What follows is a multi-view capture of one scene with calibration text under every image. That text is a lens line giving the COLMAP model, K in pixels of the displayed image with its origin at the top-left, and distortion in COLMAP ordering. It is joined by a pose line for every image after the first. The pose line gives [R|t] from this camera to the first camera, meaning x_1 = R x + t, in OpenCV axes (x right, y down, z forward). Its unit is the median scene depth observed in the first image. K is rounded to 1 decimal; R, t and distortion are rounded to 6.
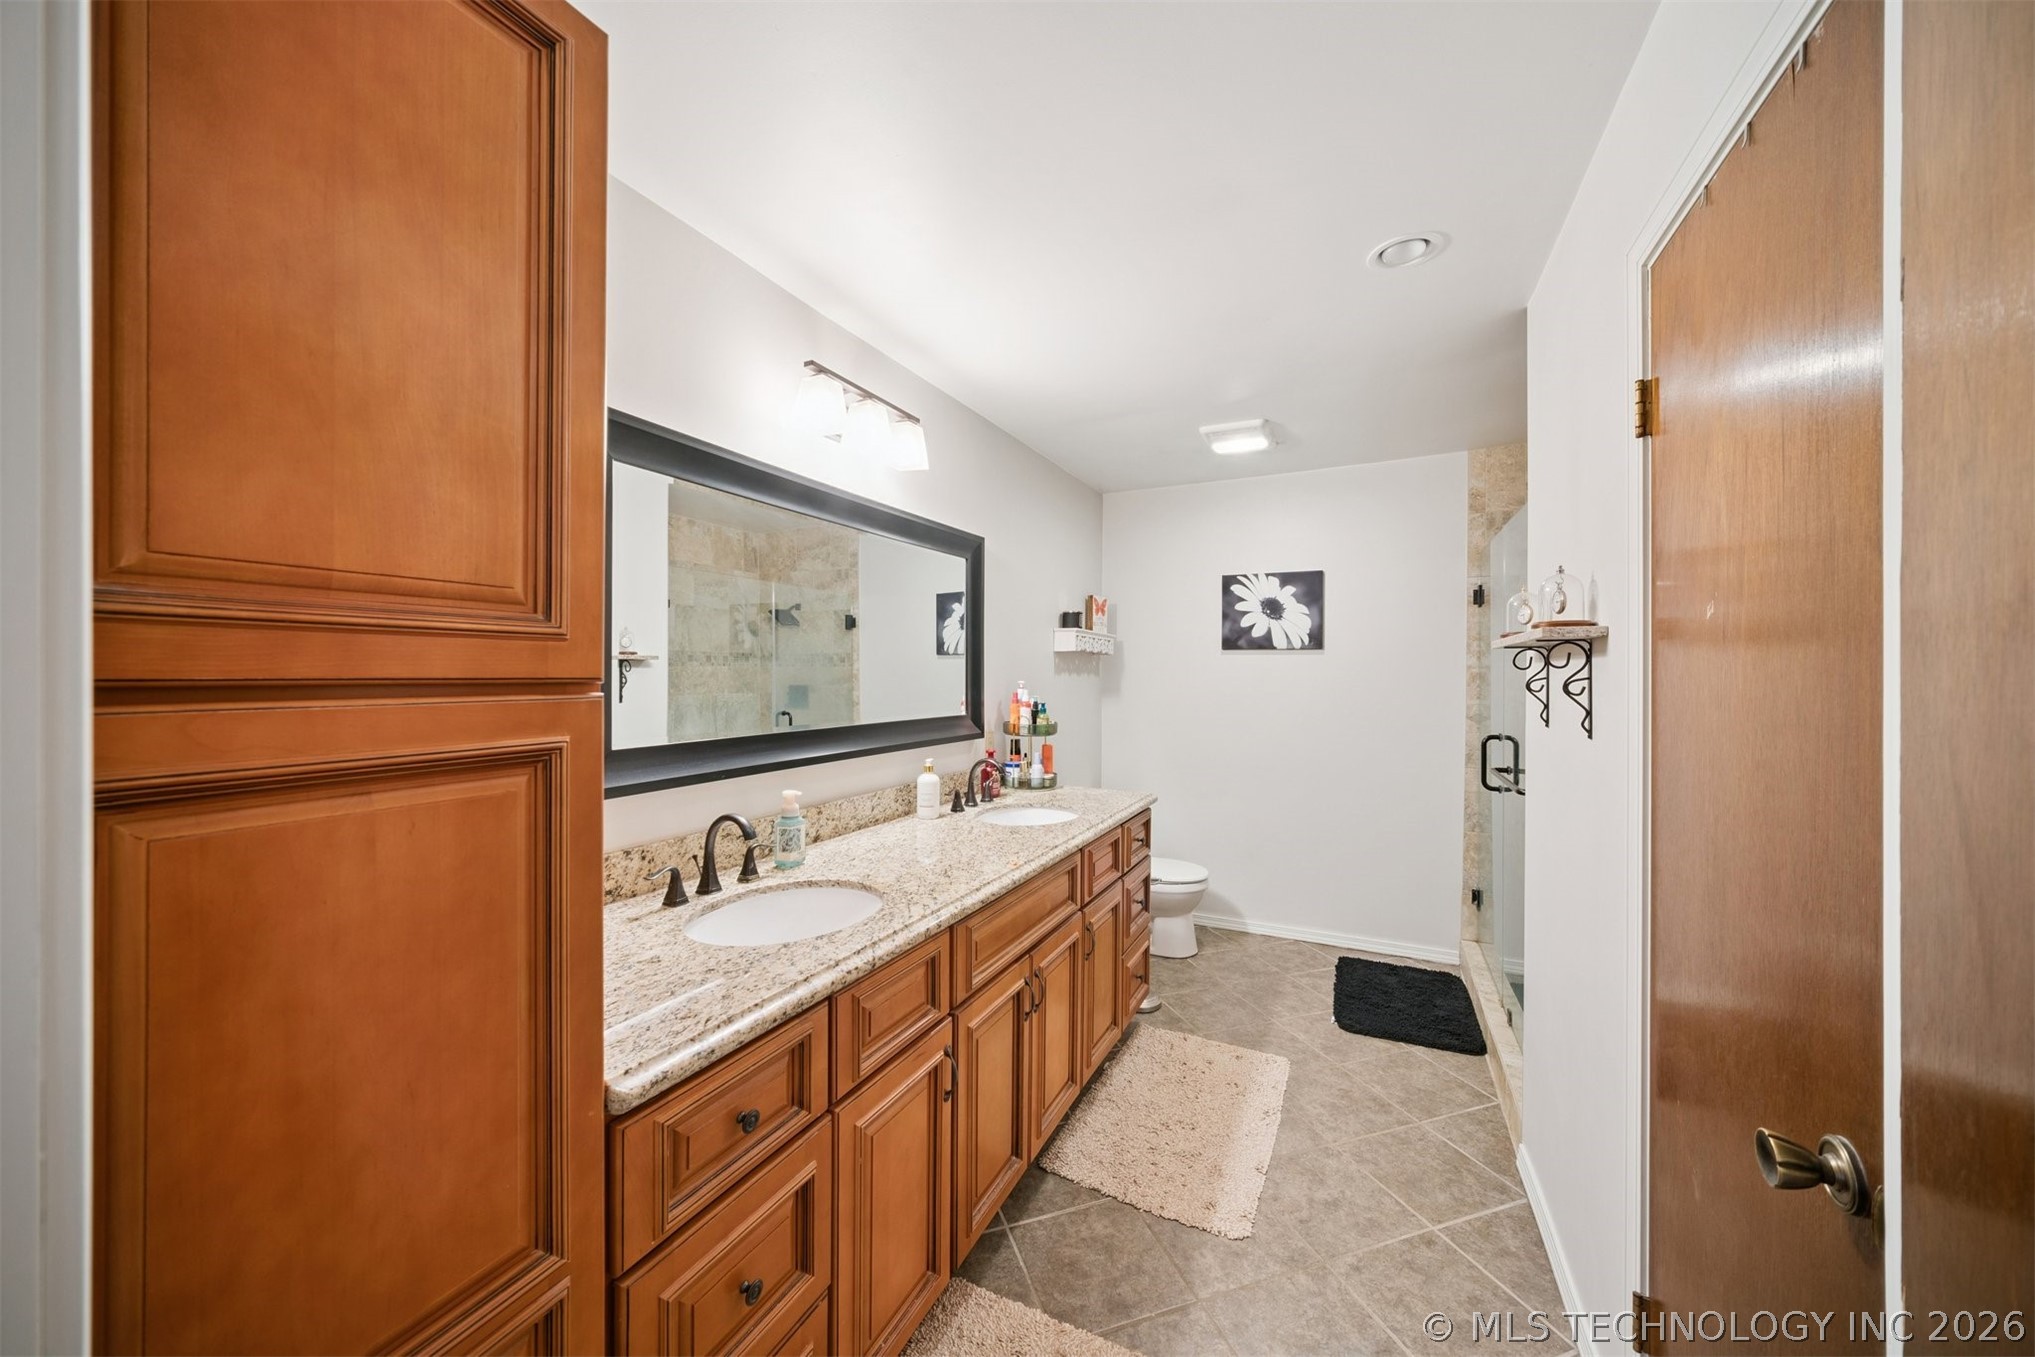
lens RADIAL K [[704.6, 0, 1022.3], [0, 704.6, 670.1], [0, 0, 1]] dist [-0.012479, 0.002226]
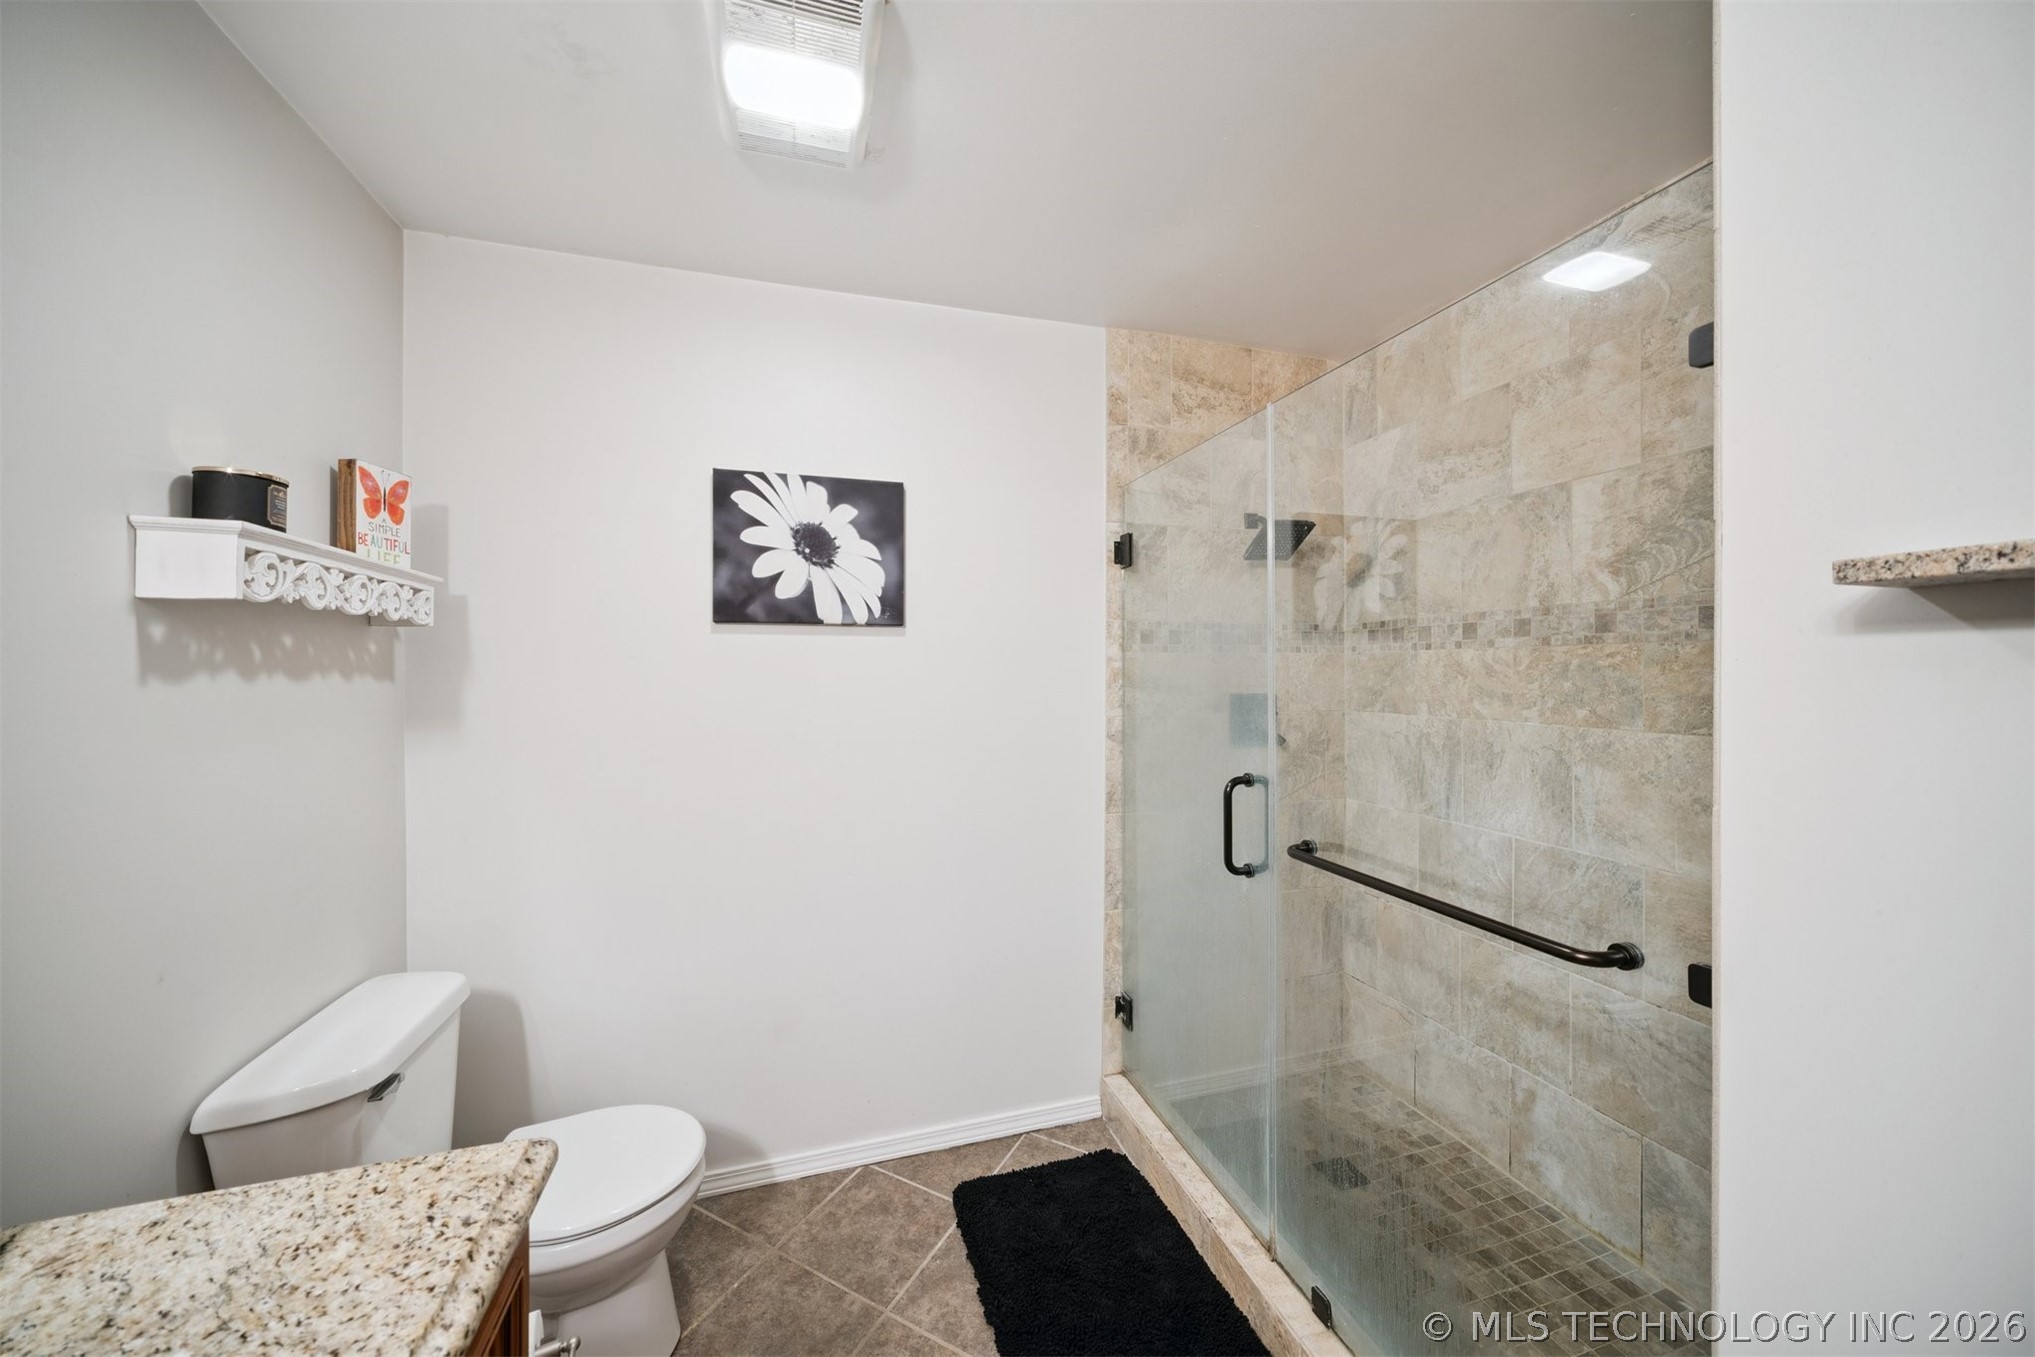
lens RADIAL K [[774.0, 0, 1035.5], [0, 774.0, 676.7], [0, 0, 1]] dist [-0.012657, 0.001318]
pose [[0.742149, -0.011516, 0.670136, 0.095563], [0.002579, 0.999894, 0.014326, 0.001463], [-0.670230, -0.008904, 0.742100, 0.476049]]
